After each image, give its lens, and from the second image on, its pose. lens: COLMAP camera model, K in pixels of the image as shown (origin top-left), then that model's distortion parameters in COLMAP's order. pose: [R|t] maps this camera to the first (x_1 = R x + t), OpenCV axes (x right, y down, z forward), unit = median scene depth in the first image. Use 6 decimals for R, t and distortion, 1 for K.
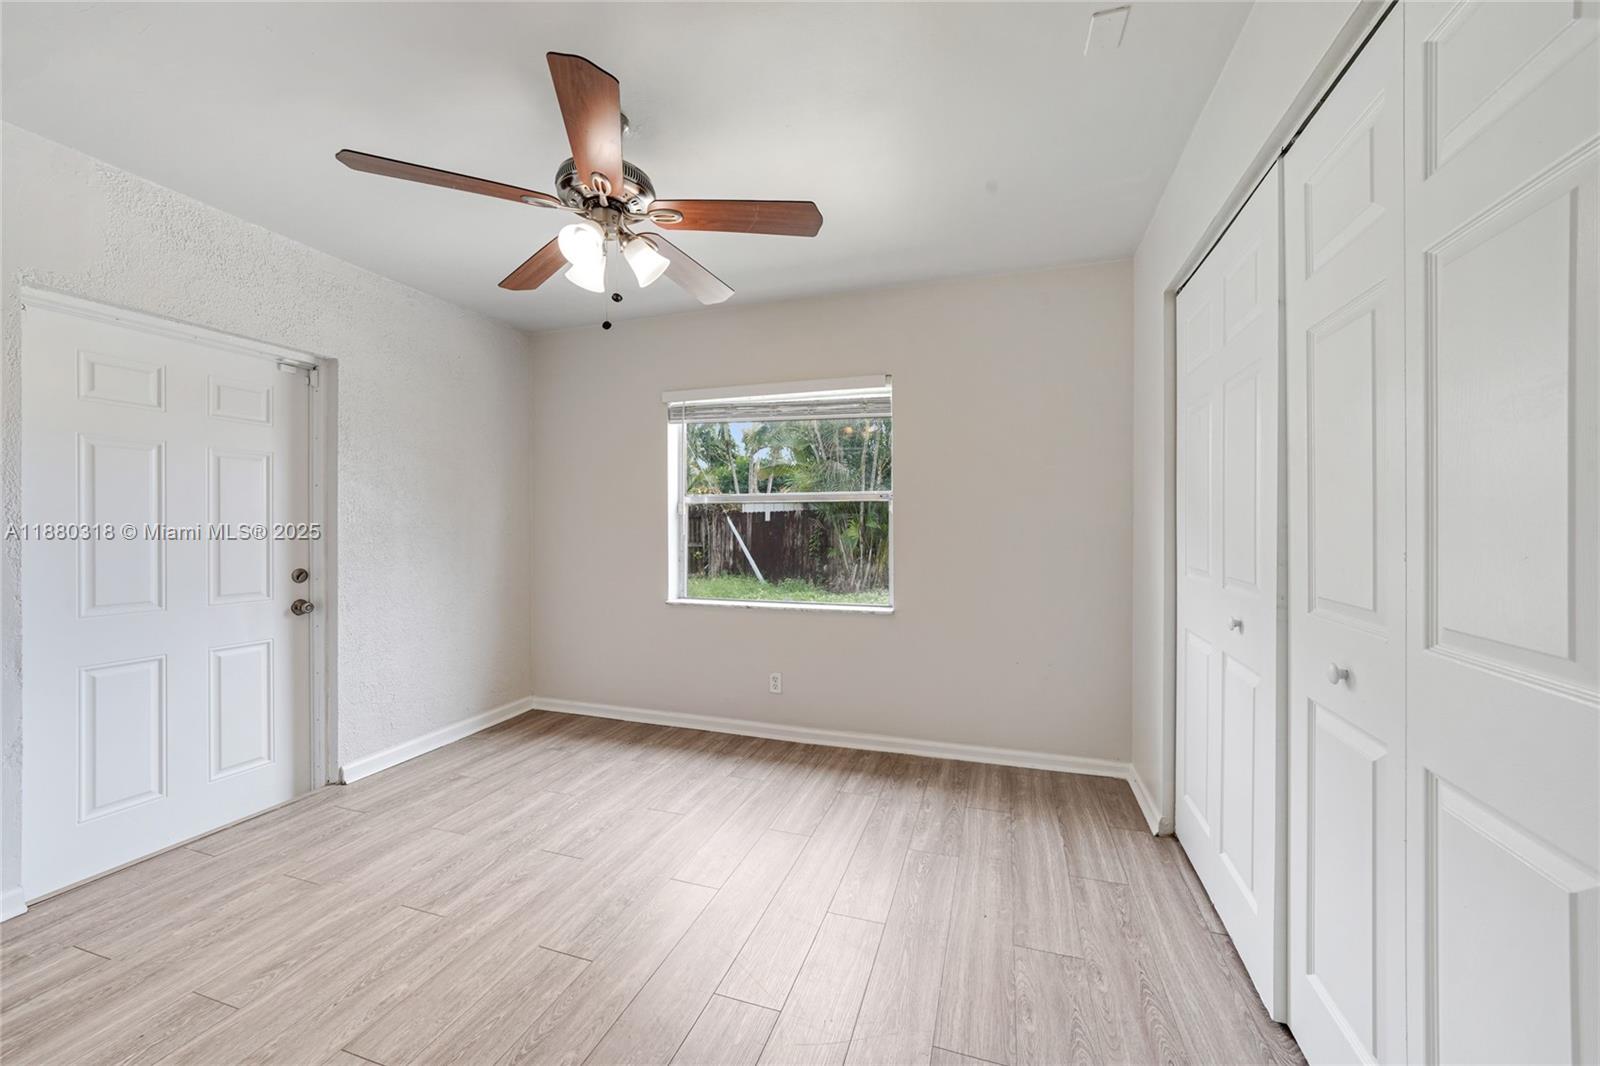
lens RADIAL K [[628.6, 0, 799.1], [0, 628.6, 527.3], [0, 0, 1]] dist [0.001292, 0.000396]
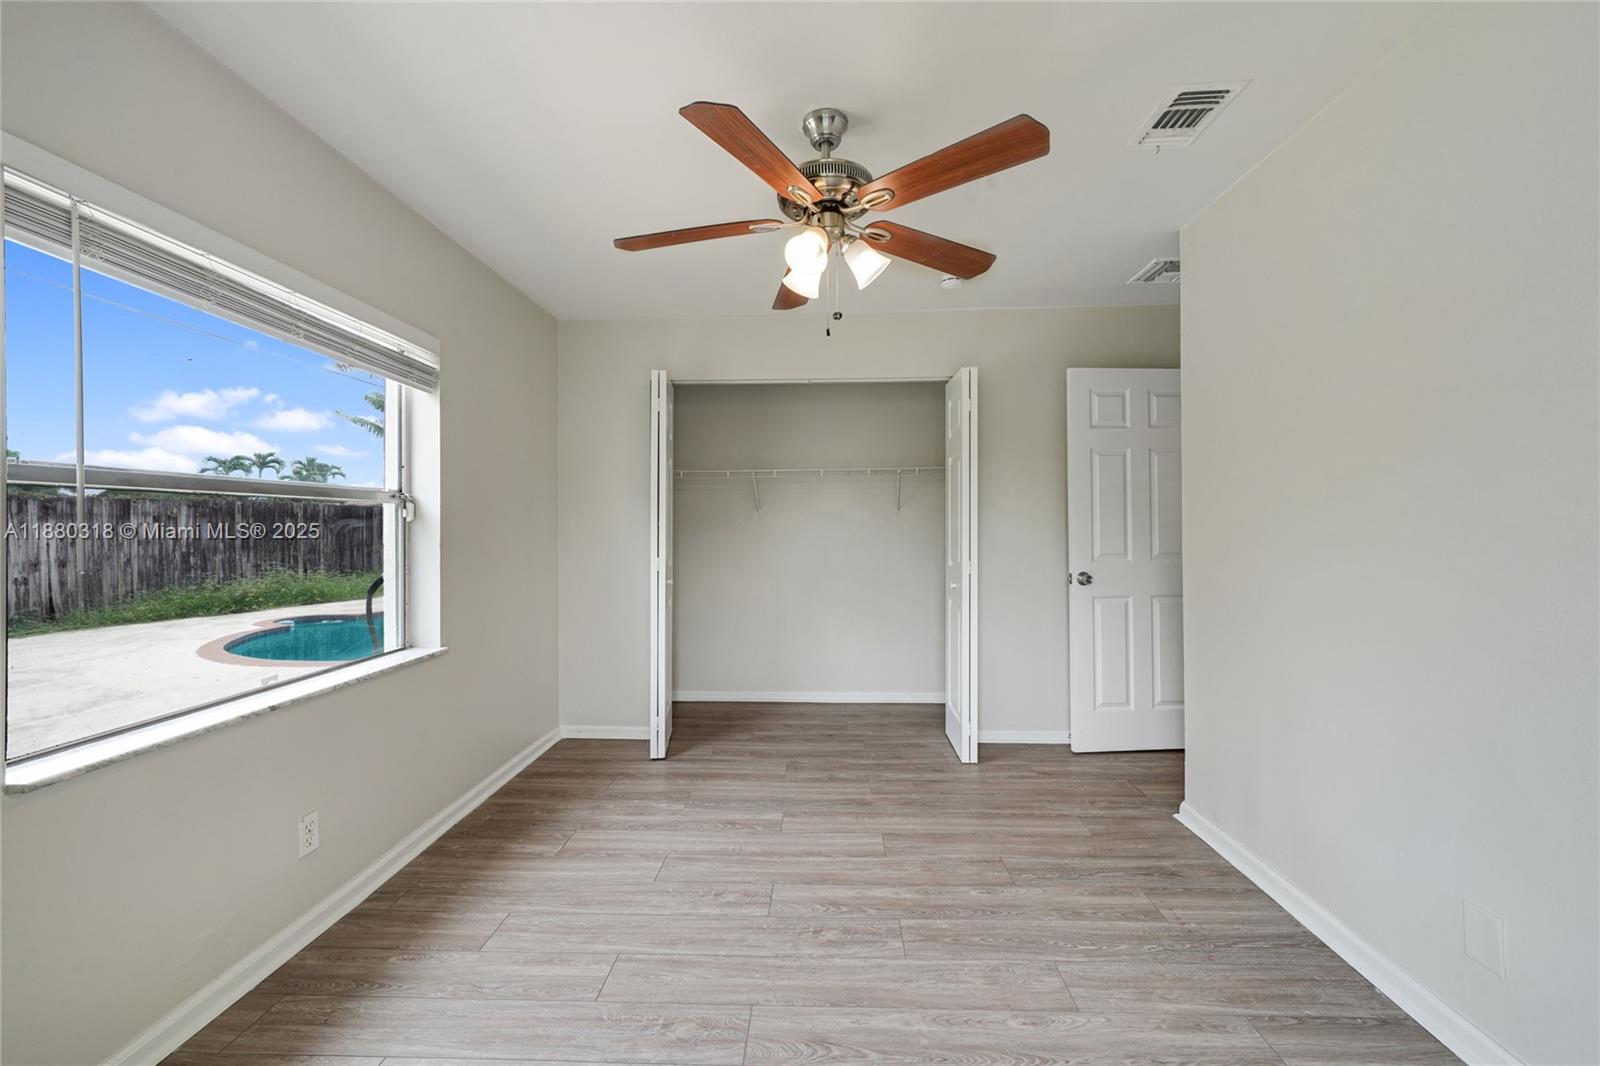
lens RADIAL K [[628.6, 0, 793.9], [0, 628.6, 529.5], [0, 0, 1]] dist [0.001292, 0.000396]
pose [[-0.296109, -0.001039, 0.955154, -0.940370], [0.004925, 0.999984, 0.002615, -0.028639], [-0.955142, 0.005478, -0.296099, 1.033972]]
